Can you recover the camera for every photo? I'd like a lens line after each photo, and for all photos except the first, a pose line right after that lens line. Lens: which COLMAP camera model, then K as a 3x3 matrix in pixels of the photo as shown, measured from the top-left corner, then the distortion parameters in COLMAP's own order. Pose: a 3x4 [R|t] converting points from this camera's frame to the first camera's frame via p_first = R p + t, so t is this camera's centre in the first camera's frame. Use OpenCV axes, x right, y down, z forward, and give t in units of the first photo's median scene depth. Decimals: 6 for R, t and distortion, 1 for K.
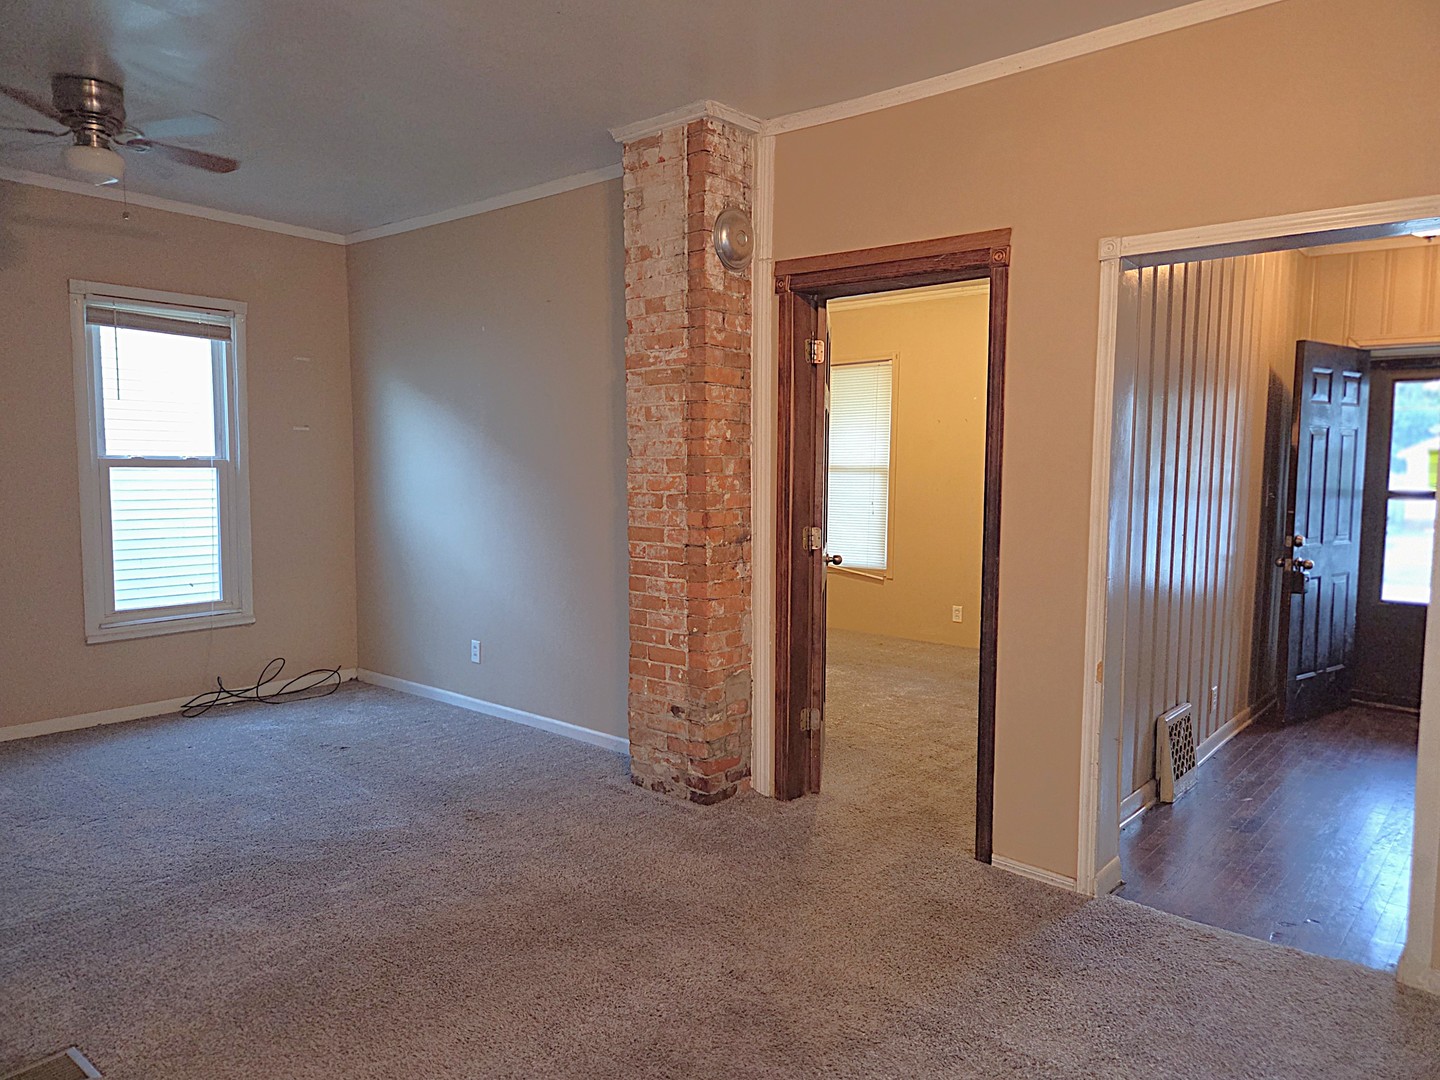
lens RADIAL K [[945.8, 0, 720.0], [0, 945.8, 540.0], [0, 0, 1]] dist [0.002102, 0.000897]
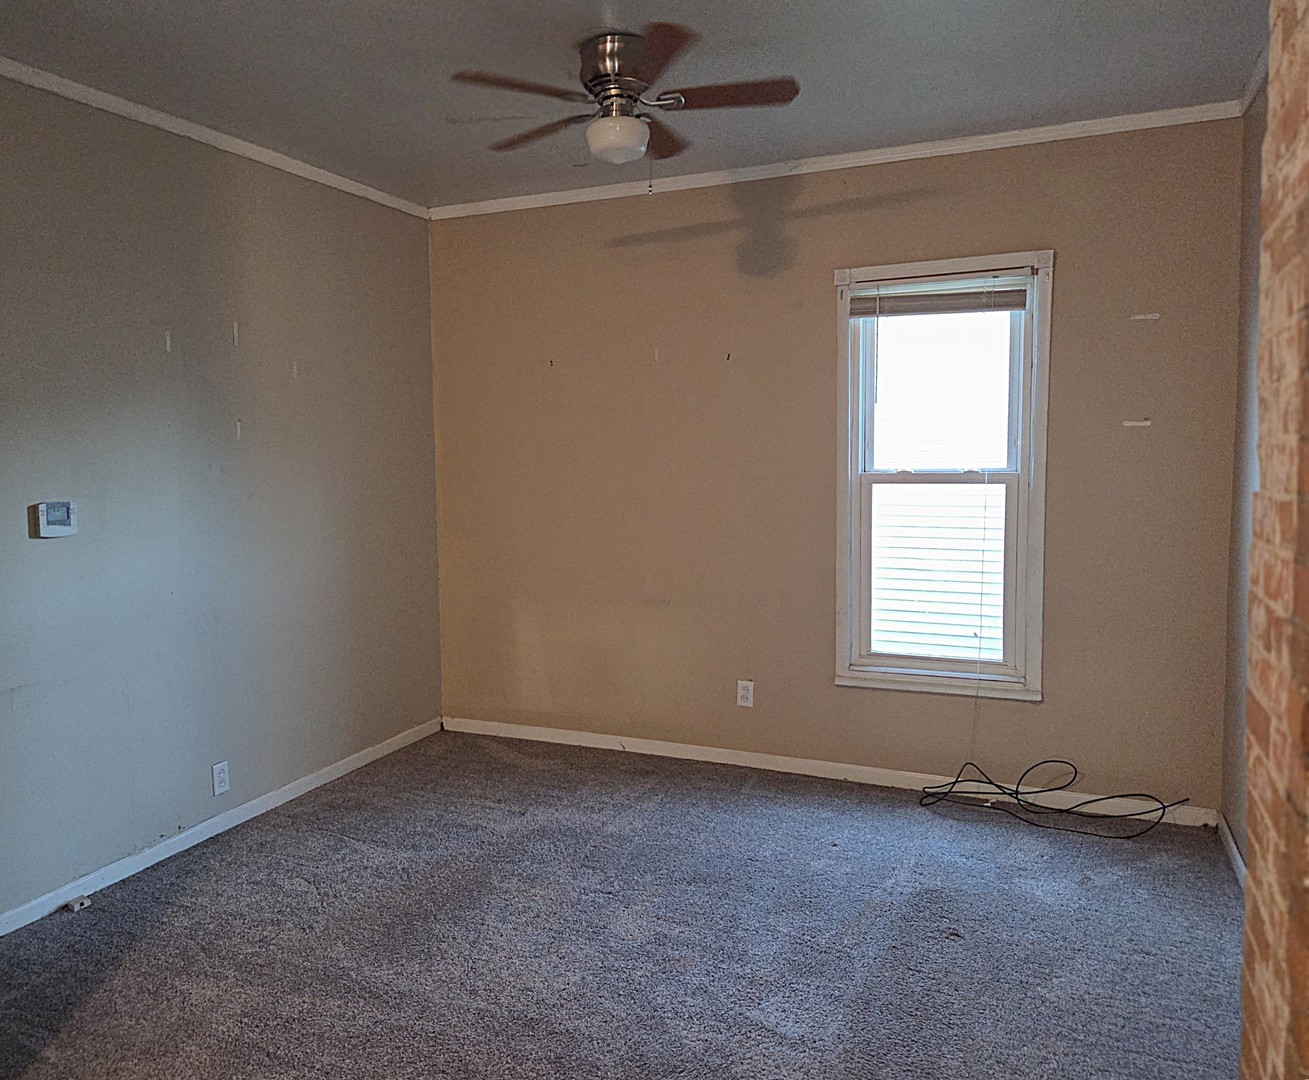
lens RADIAL K [[983.4, 0, 654.5], [0, 983.4, 540.0], [0, 0, 1]] dist [0.025434, -0.000020]
pose [[0.263133, 0.074039, -0.961914, 0.155759], [-0.064056, 0.996192, 0.059154, -0.065336], [0.962631, 0.046051, 0.266874, 0.570028]]
